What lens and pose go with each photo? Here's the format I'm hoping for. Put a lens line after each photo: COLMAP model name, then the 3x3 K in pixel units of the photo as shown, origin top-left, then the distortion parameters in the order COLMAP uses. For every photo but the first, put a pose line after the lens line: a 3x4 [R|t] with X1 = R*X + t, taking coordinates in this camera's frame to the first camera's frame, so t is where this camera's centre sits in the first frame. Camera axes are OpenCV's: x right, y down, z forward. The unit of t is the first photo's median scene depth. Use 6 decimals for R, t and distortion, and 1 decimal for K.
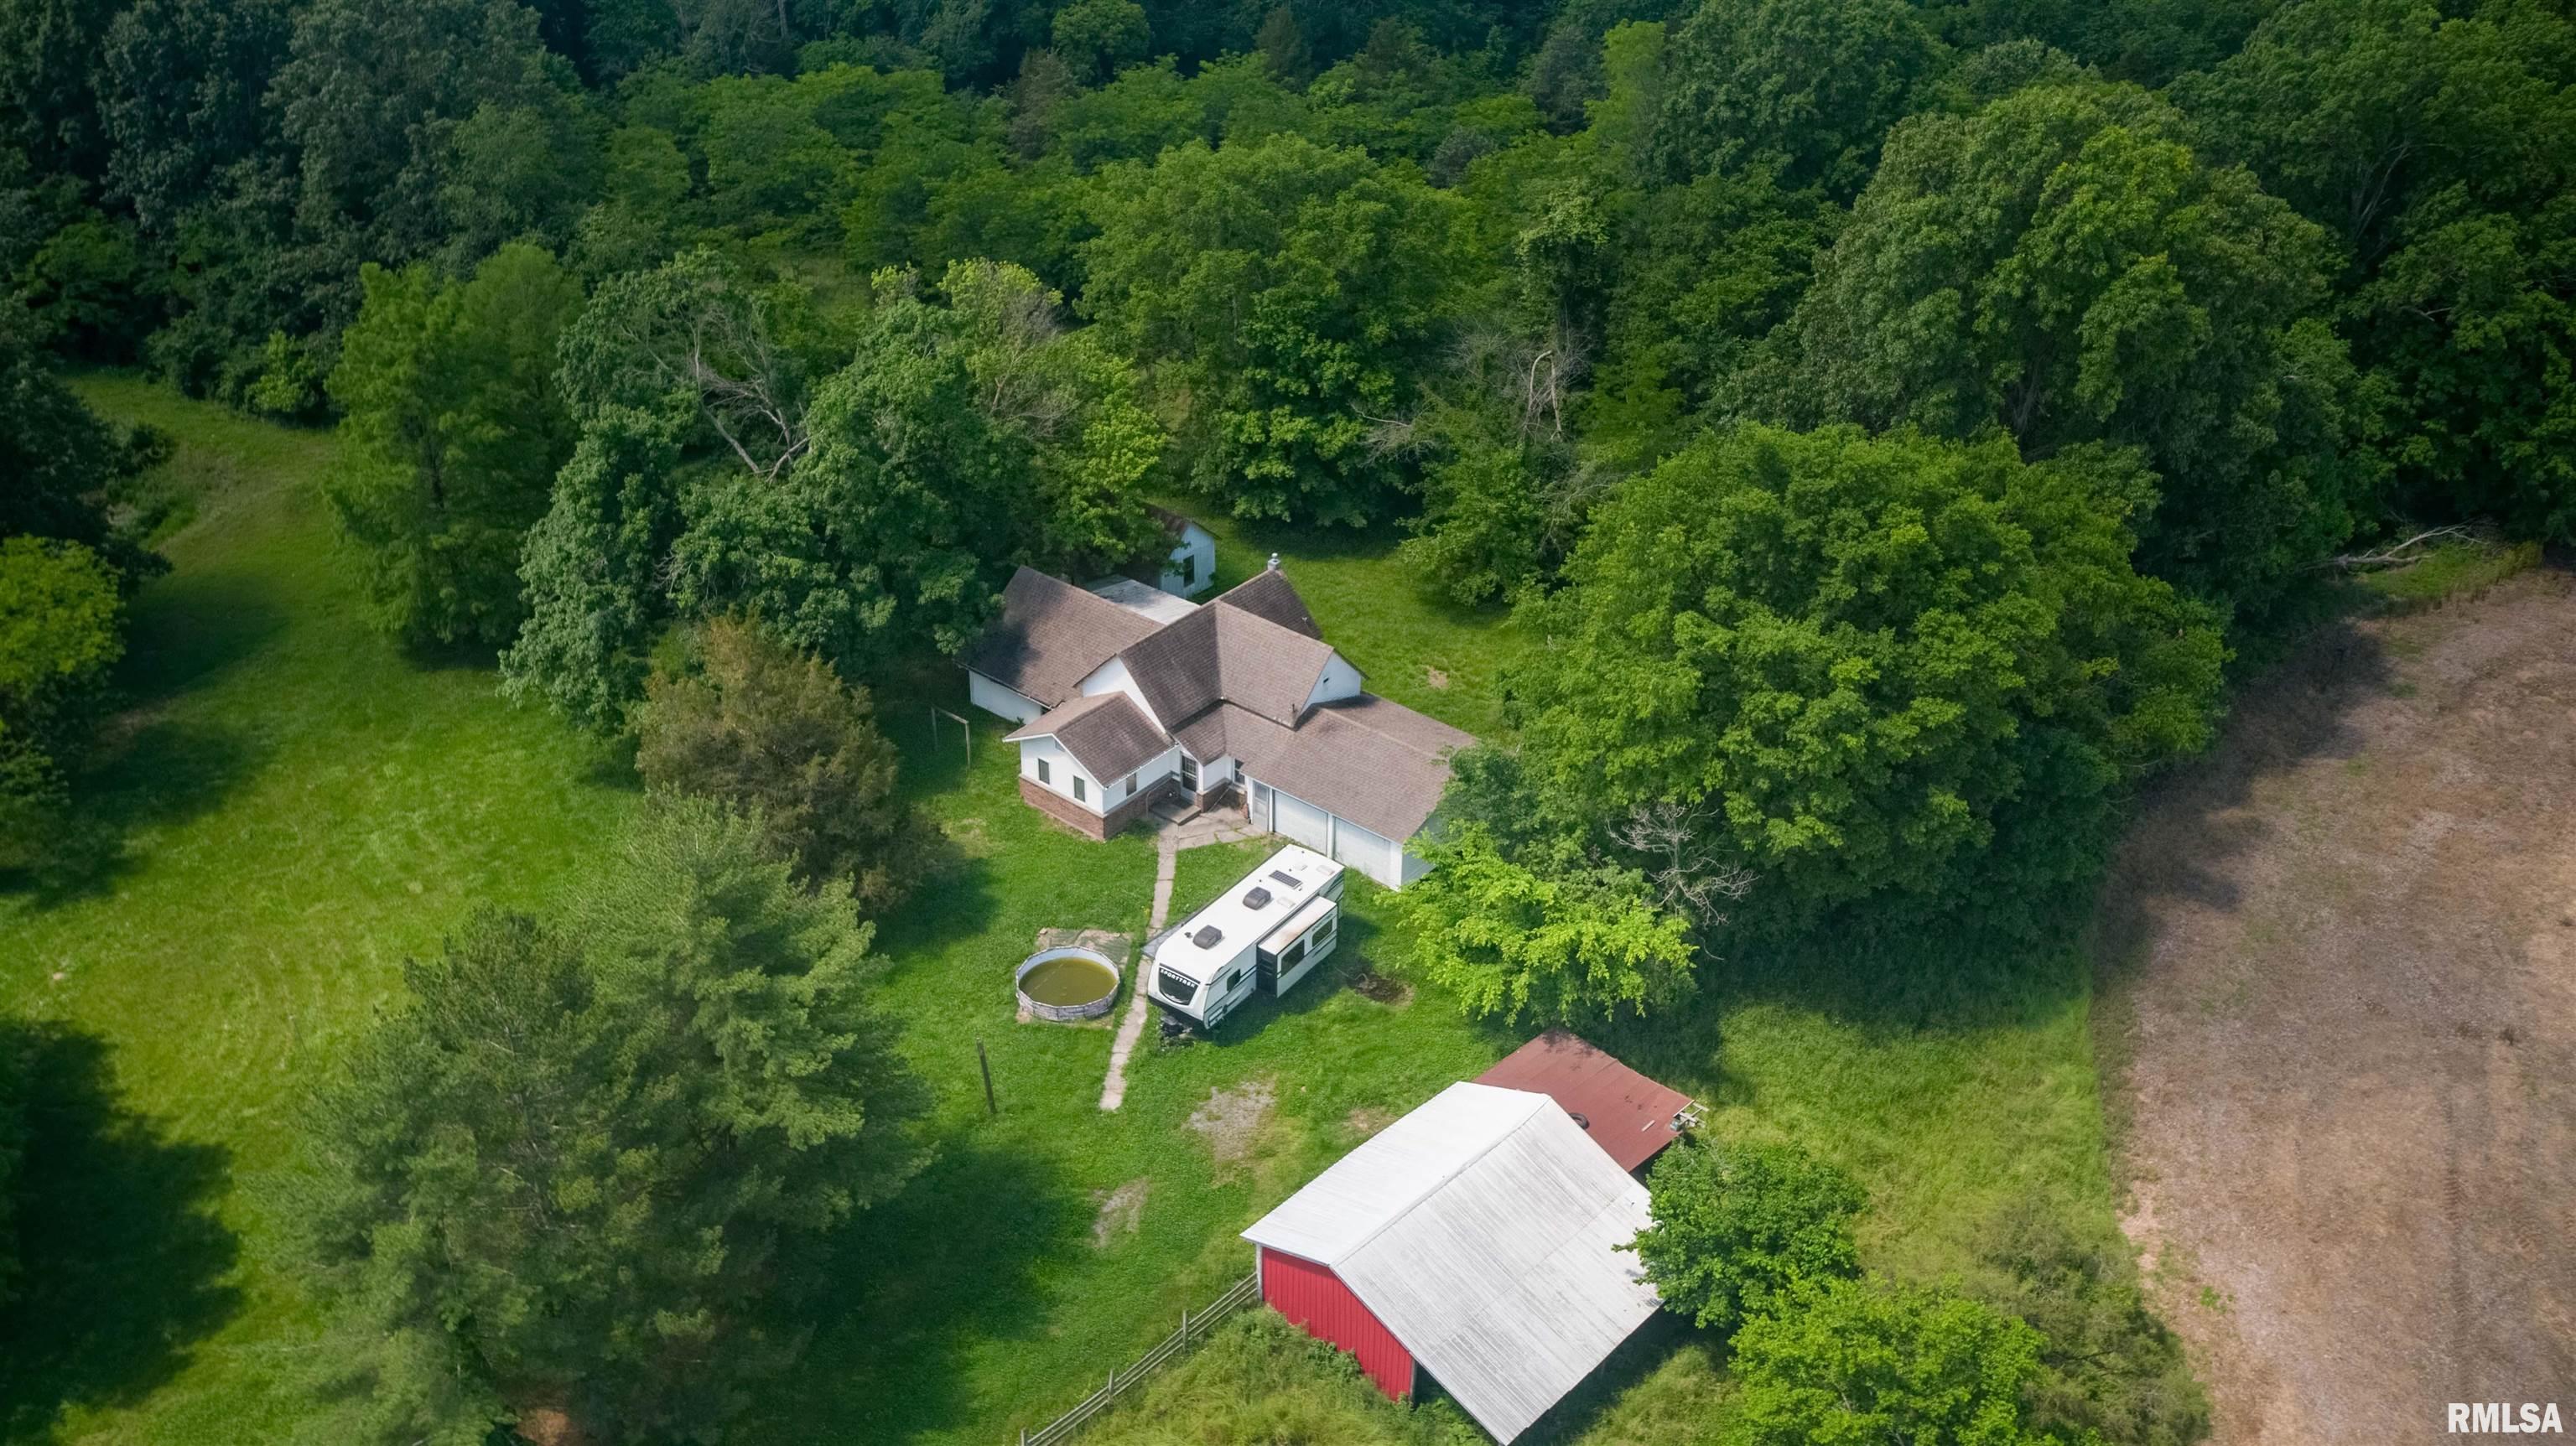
lens RADIAL K [[2242.6, 0, 1284.1], [0, 2242.6, 726.3], [0, 0, 1]] dist [-0.005663, 0.006196]
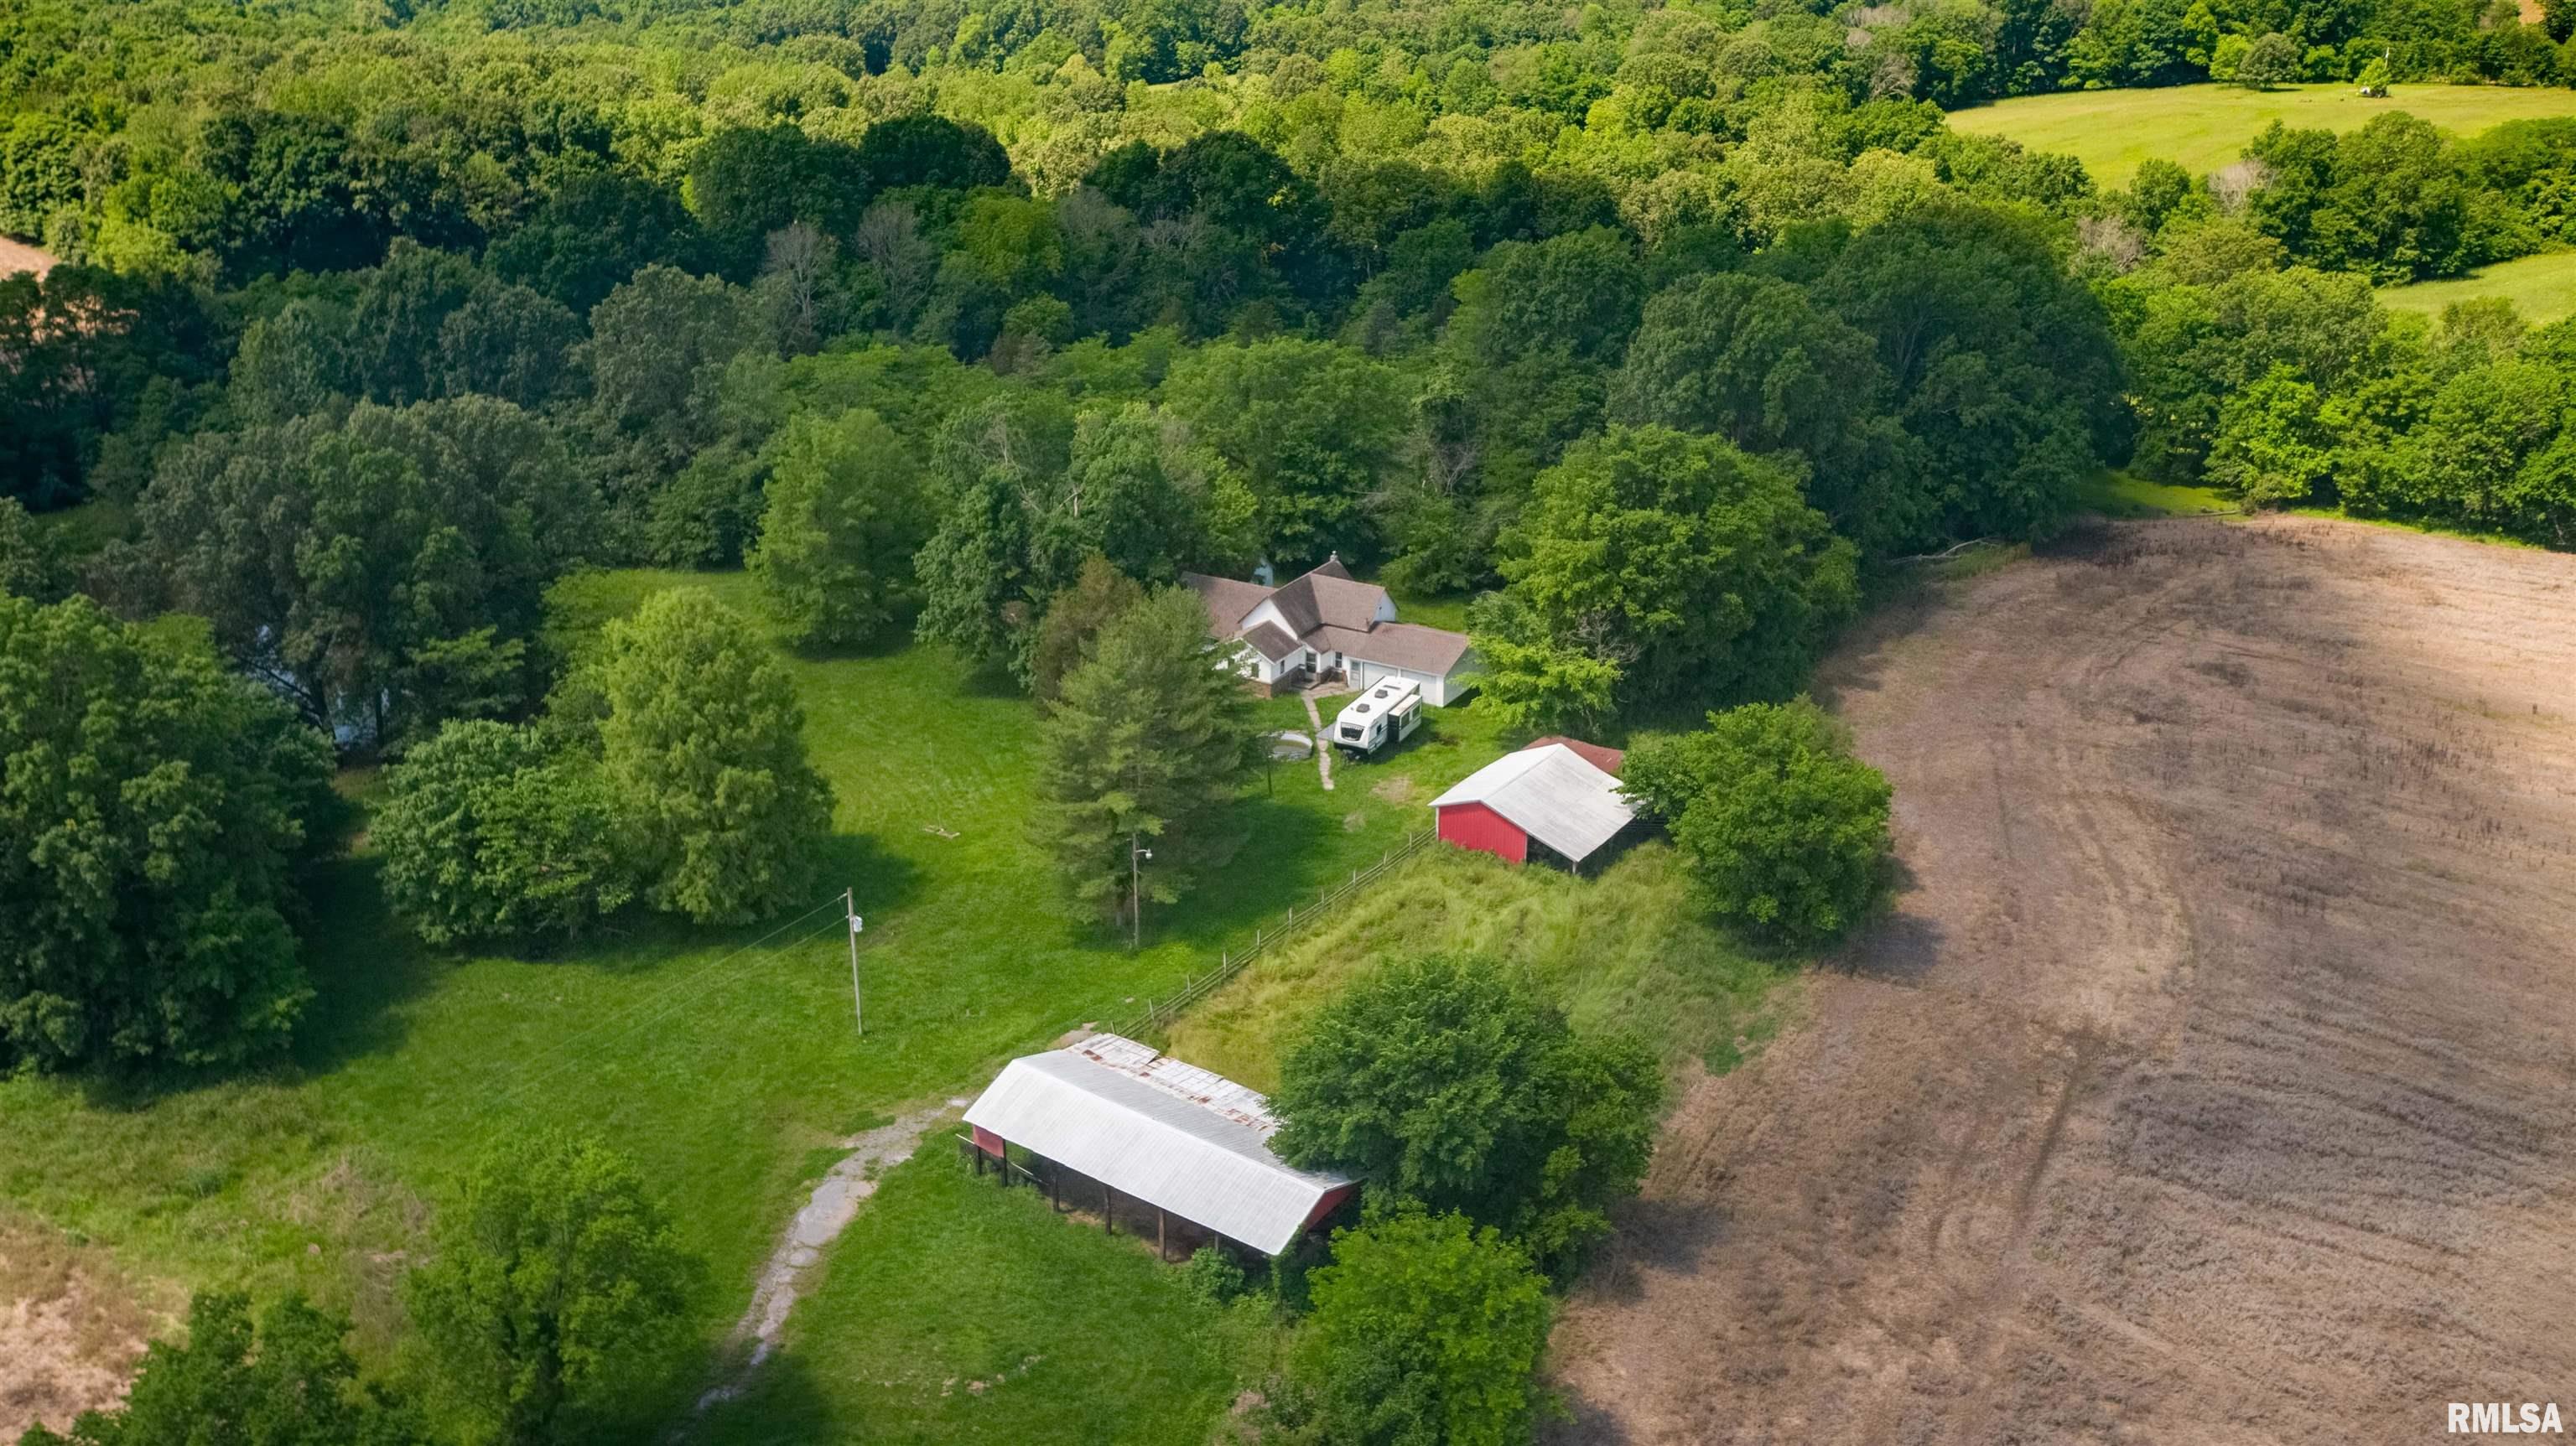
lens RADIAL K [[2242.6, 0, 1291.5], [0, 2242.6, 721.4], [0, 0, 1]] dist [-0.005663, 0.006196]
pose [[0.986322, -0.067406, 0.150417, -0.331551], [0.090094, 0.984646, -0.149517, 0.334770], [-0.138029, 0.161023, 0.977251, -0.732513]]
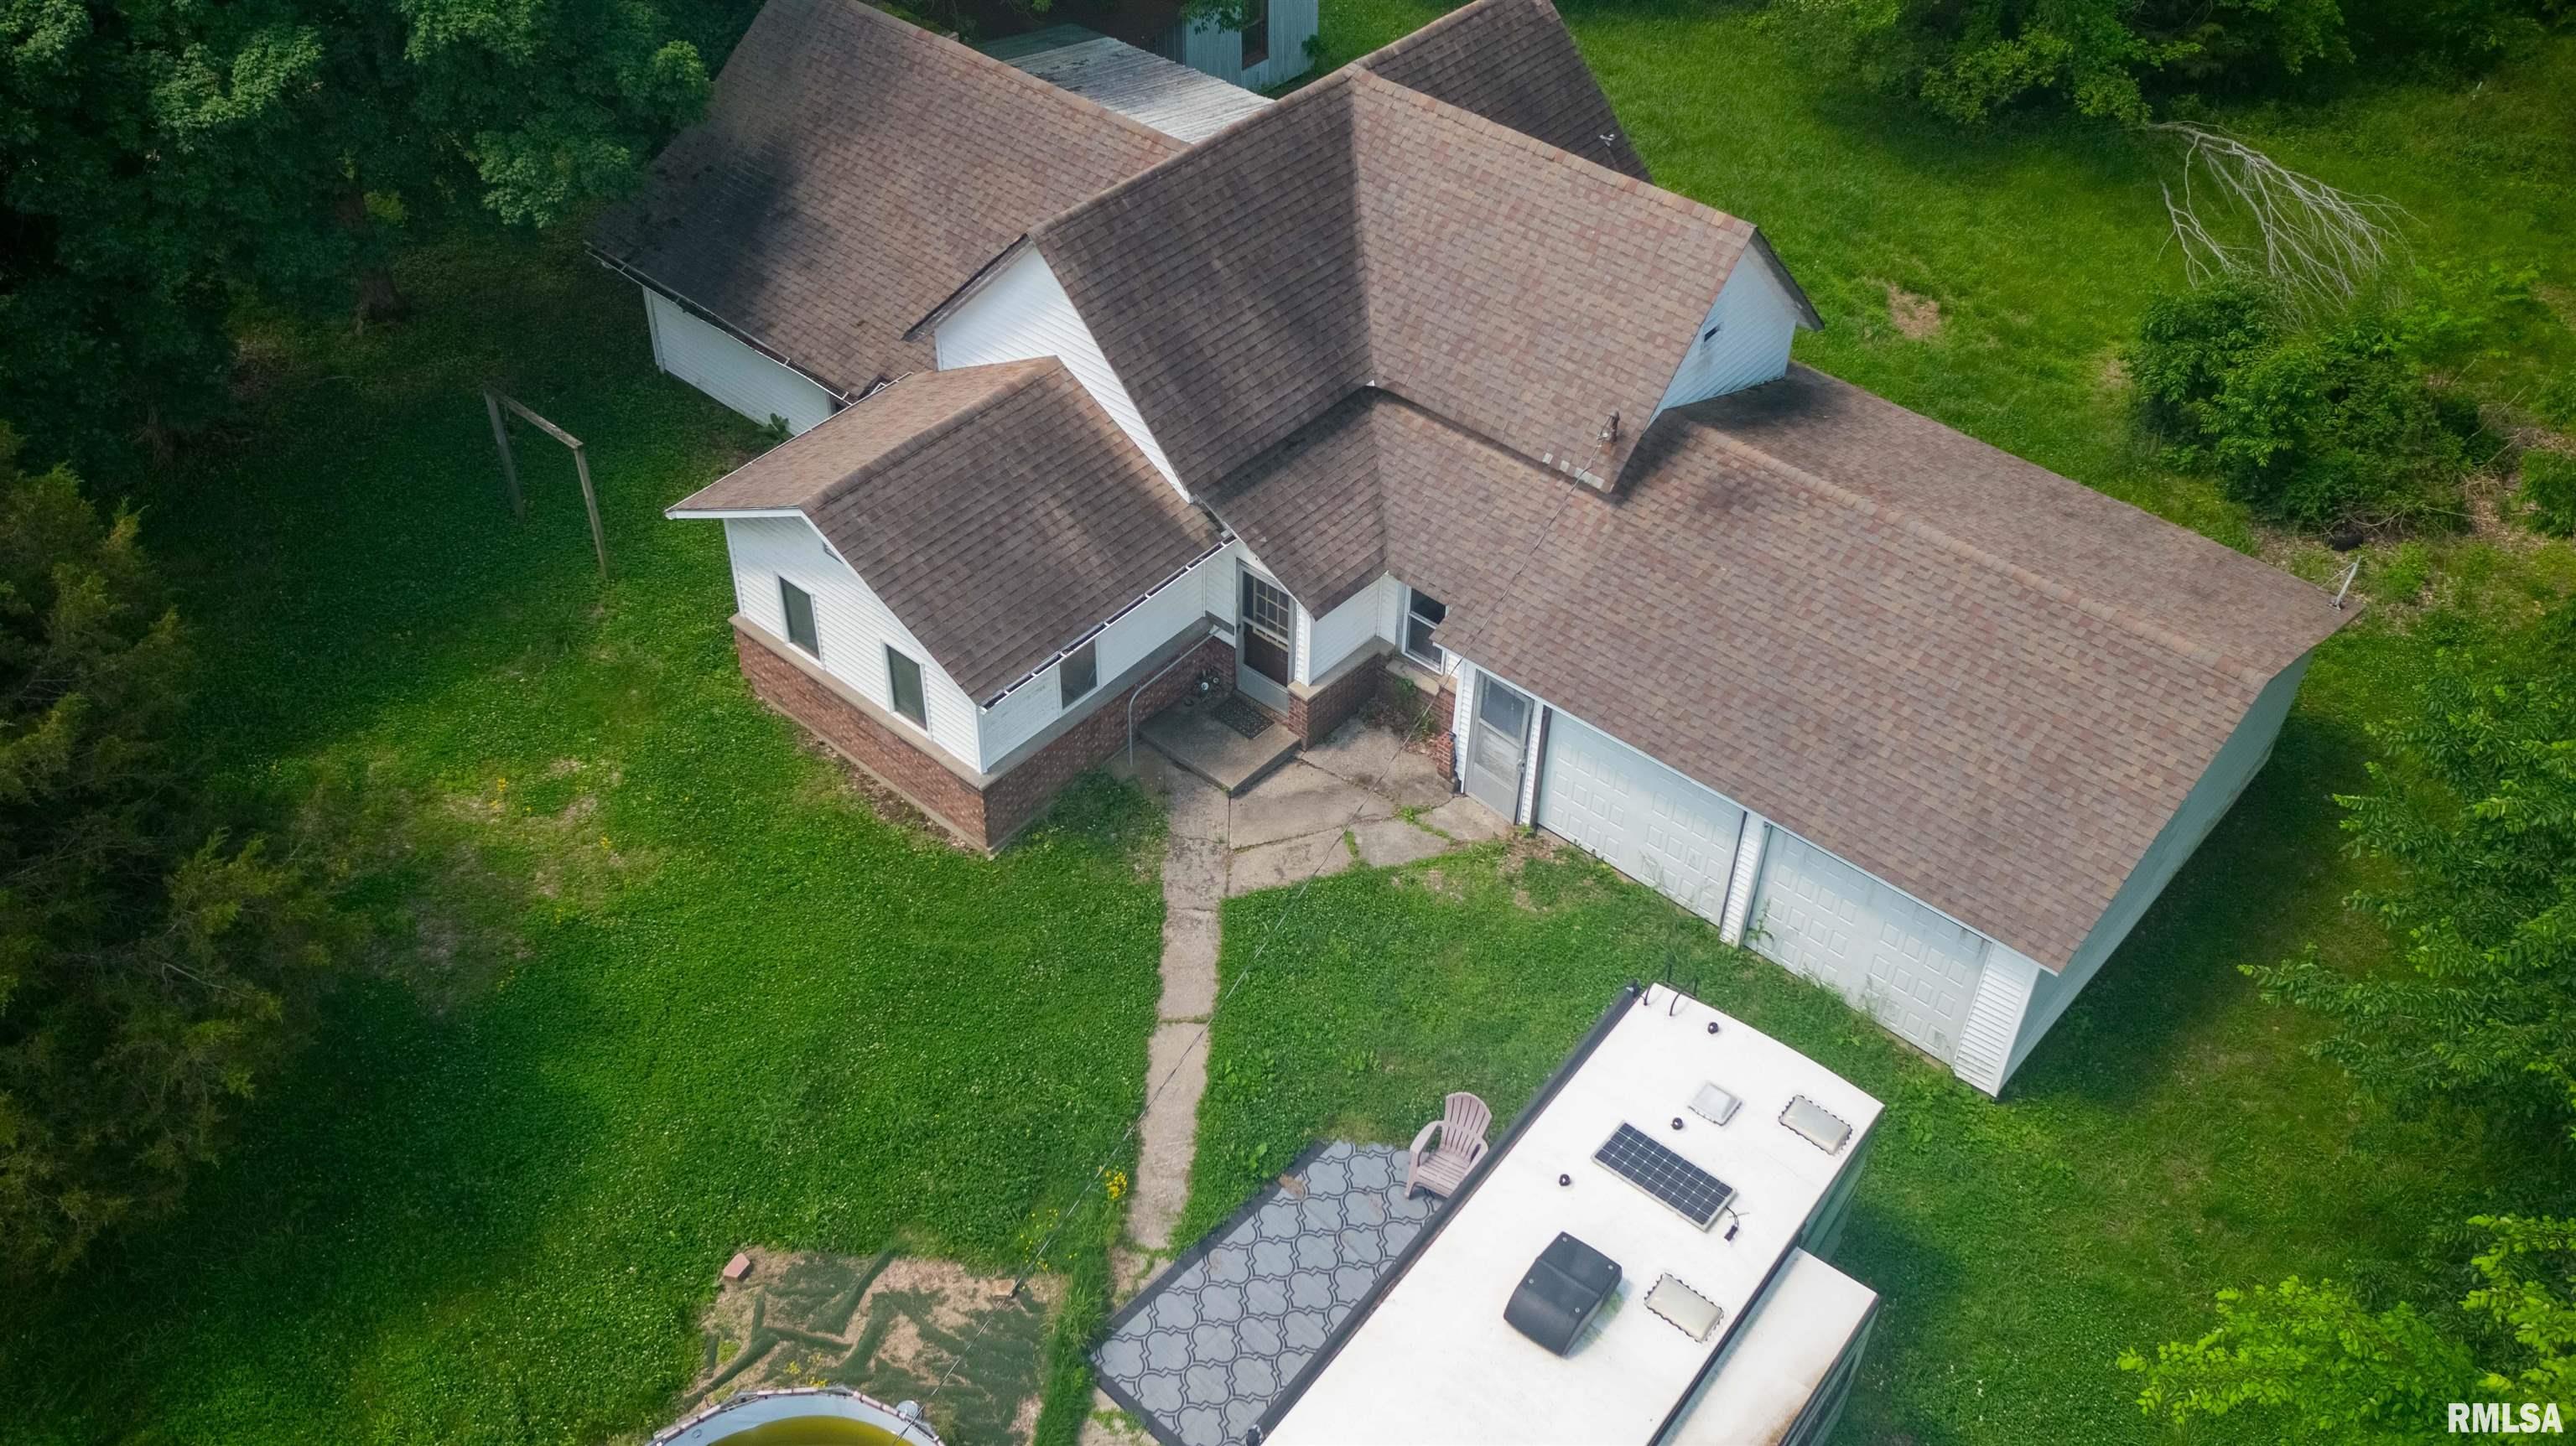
lens RADIAL K [[2242.6, 0, 1288.5], [0, 2242.6, 734.0], [0, 0, 1]] dist [-0.005663, 0.006196]
pose [[0.999778, 0.018512, -0.010094, -0.036070], [-0.016336, 0.982739, 0.184274, -0.022632], [0.013331, -0.184068, 0.982823, 0.697324]]
